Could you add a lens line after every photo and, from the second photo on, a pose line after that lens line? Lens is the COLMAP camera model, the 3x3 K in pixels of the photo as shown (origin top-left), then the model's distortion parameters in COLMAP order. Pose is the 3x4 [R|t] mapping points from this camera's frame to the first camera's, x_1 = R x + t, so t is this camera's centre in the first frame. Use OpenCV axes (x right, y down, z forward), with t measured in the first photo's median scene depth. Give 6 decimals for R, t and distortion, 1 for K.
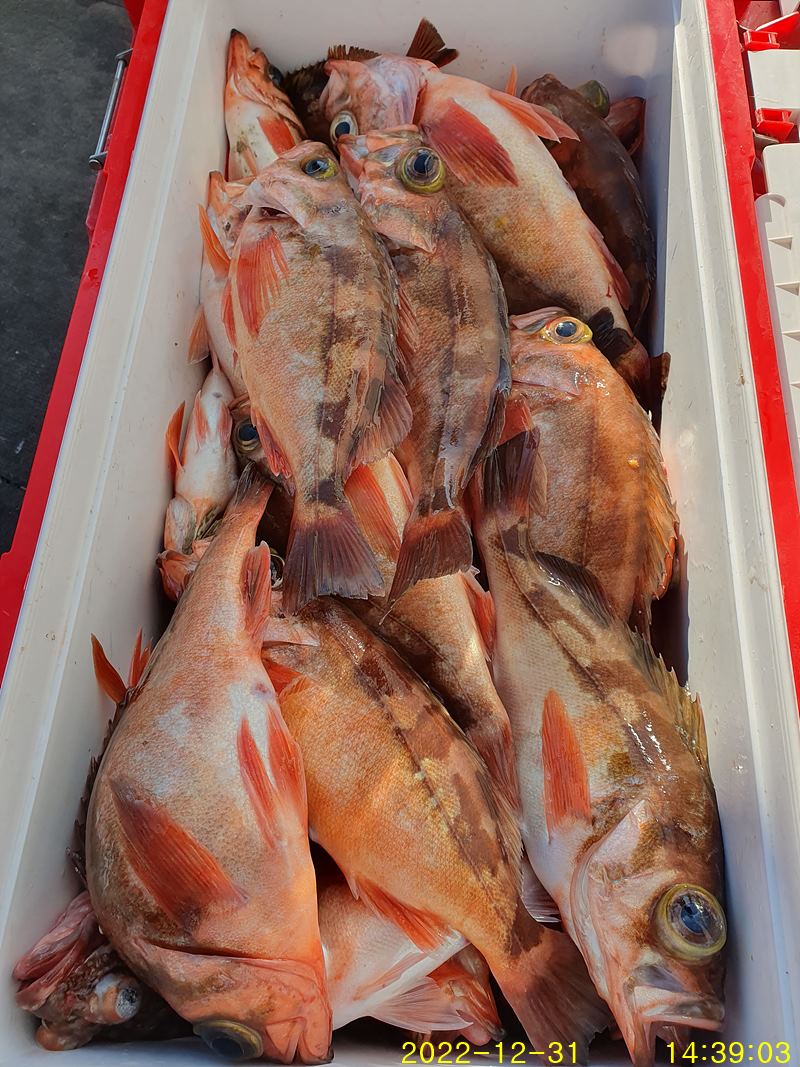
lens RADIAL K [[865.4, 0, 400.0], [0, 865.4, 533.5], [0, 0, 1]] dist [0.004787, -0.006283]
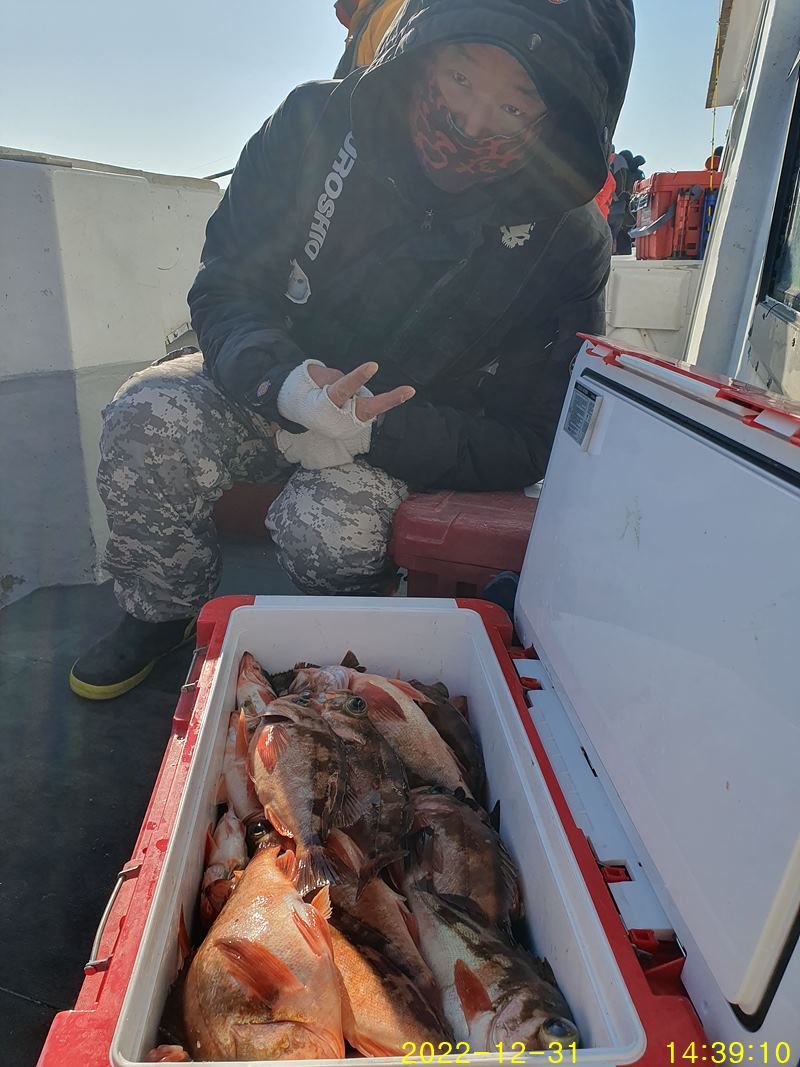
lens RADIAL K [[805.3, 0, 400.0], [0, 805.3, 533.5], [0, 0, 1]] dist [-0.005138, -0.000681]
pose [[0.983018, 0.083470, 0.163425, -0.209066], [0.061625, 0.688690, -0.722432, 0.618169], [-0.172850, 0.720235, 0.671851, -0.477225]]
